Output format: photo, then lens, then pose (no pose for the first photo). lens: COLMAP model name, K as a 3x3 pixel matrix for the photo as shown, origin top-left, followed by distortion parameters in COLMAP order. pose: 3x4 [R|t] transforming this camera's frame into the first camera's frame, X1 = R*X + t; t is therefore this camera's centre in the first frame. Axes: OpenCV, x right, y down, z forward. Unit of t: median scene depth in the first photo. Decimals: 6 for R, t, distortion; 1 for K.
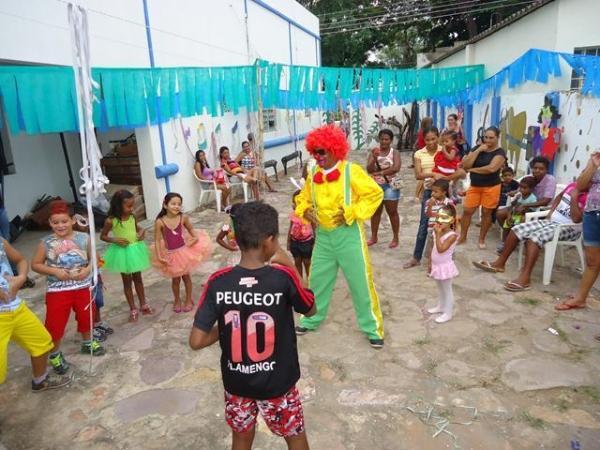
lens RADIAL K [[437.6, 0, 300.2], [0, 437.6, 224.0], [0, 0, 1]] dist [-0.005520, -0.003388]
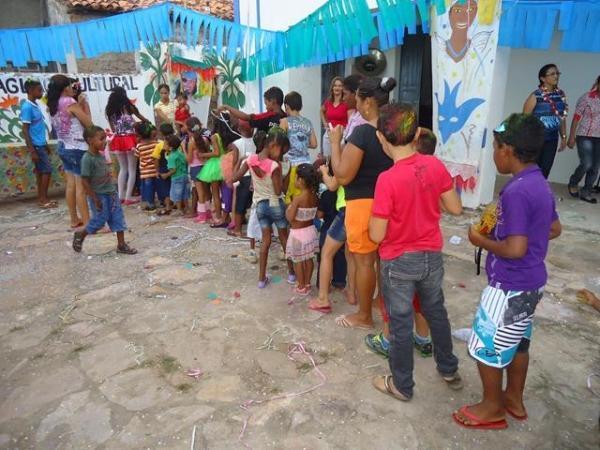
lens RADIAL K [[429.7, 0, 302.7], [0, 429.7, 229.2], [0, 0, 1]] dist [-0.000319, -0.002048]
pose [[-0.589314, 0.298286, -0.750822, 0.443412], [-0.152480, 0.871578, 0.465941, -0.253871], [0.793384, 0.389071, -0.468151, 1.271779]]
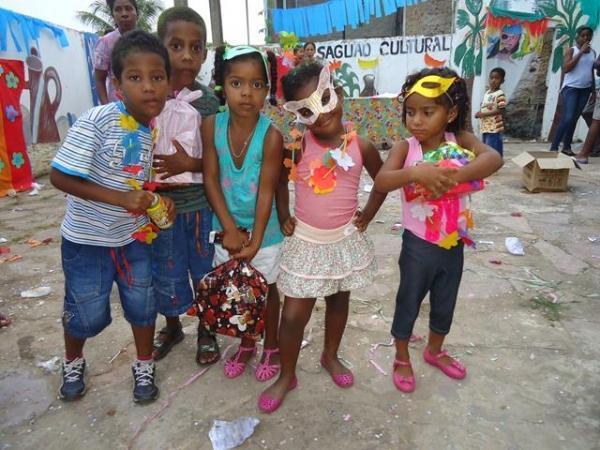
lens RADIAL K [[437.6, 0, 300.9], [0, 437.6, 225.3], [0, 0, 1]] dist [-0.005520, -0.003388]
pose [[-0.994479, 0.095606, -0.043257, 0.059081], [0.060081, 0.856723, 0.512266, -0.150971], [0.086035, 0.506839, -0.857737, 1.447827]]
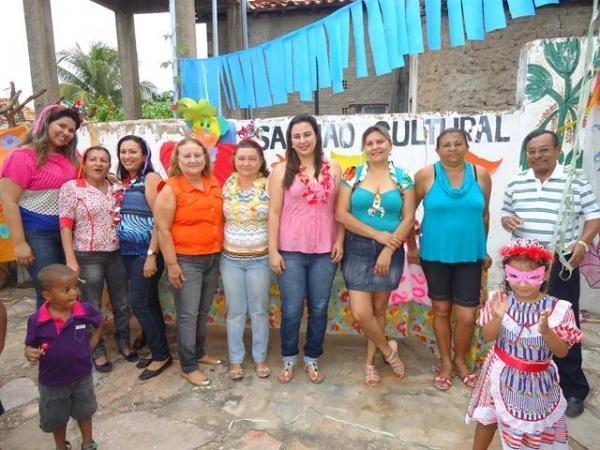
lens RADIAL K [[437.6, 0, 302.6], [0, 437.6, 224.3], [0, 0, 1]] dist [-0.005520, -0.003388]
pose [[-0.994788, 0.076864, -0.066999, -0.182717], [0.042322, 0.909056, 0.414520, -0.052622], [0.092768, 0.409524, -0.907570, 0.491394]]
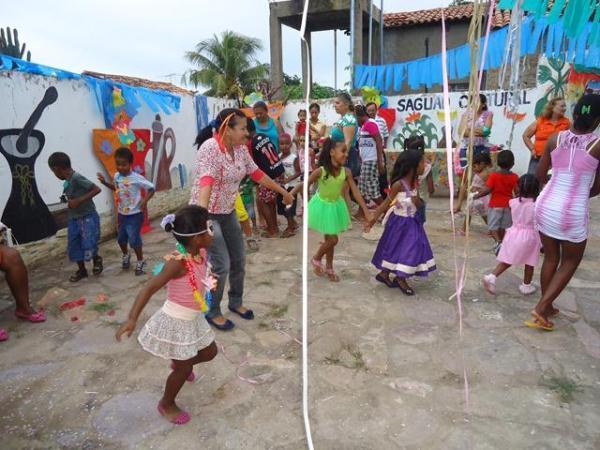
lens RADIAL K [[437.6, 0, 298.7], [0, 437.6, 225.0], [0, 0, 1]] dist [-0.005520, -0.003388]
pose [[-0.988508, 0.048315, 0.143241, 0.026280], [0.108553, 0.886321, 0.450168, -0.281711], [-0.105208, 0.460544, -0.881380, 1.534344]]
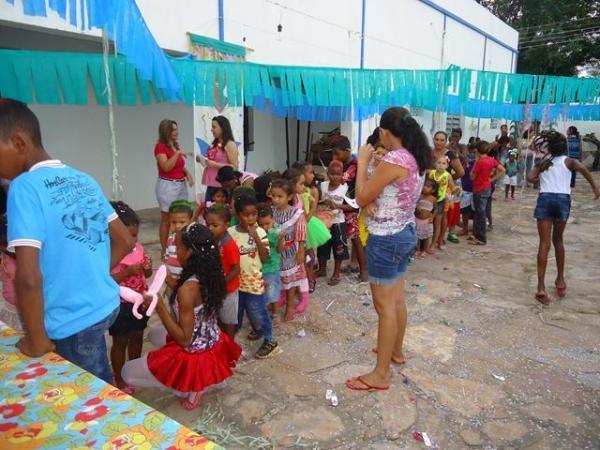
lens RADIAL K [[437.6, 0, 295.3], [0, 437.6, 226.7], [0, 0, 1]] dist [-0.005520, -0.003388]
pose [[0.916567, 0.135718, -0.376146, 0.030665], [-0.145836, 0.989308, 0.001591, 0.165718], [0.372340, 0.053397, 0.926559, -0.354647]]
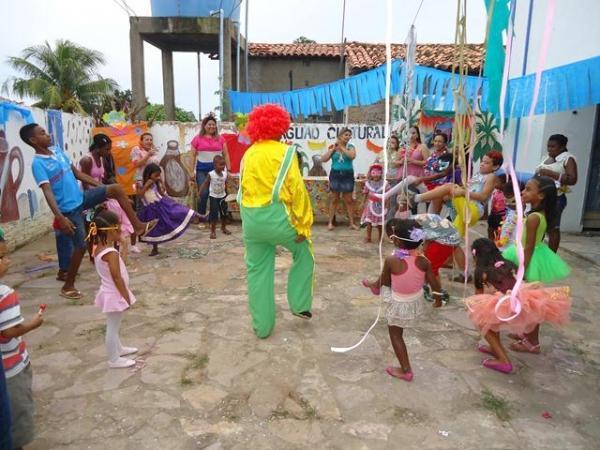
lens RADIAL K [[437.6, 0, 301.2], [0, 437.6, 224.6], [0, 0, 1]] dist [-0.005520, -0.003388]
pose [[-0.975622, 0.074573, -0.206397, 0.146797], [-0.019291, 0.907711, 0.419153, -0.285886], [0.218606, 0.412917, -0.884144, 1.476808]]
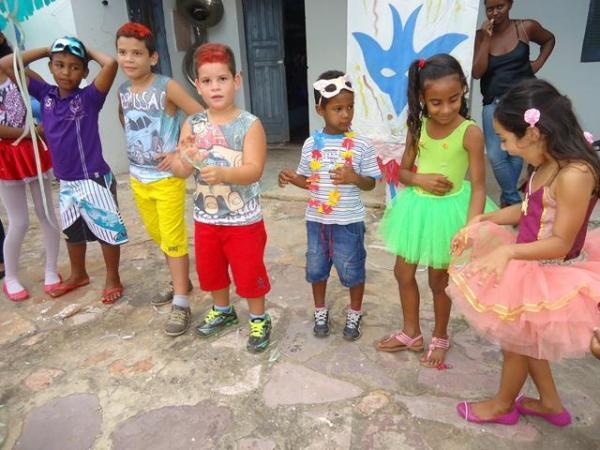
lens RADIAL K [[429.7, 0, 307.7], [0, 429.7, 220.2], [0, 0, 1]] dist [-0.000319, -0.002048]
pose [[-0.146931, 0.392798, -0.907811, -0.011558], [-0.180894, 0.891623, 0.415072, -0.073666], [0.972465, 0.225204, -0.059952, 0.855109]]
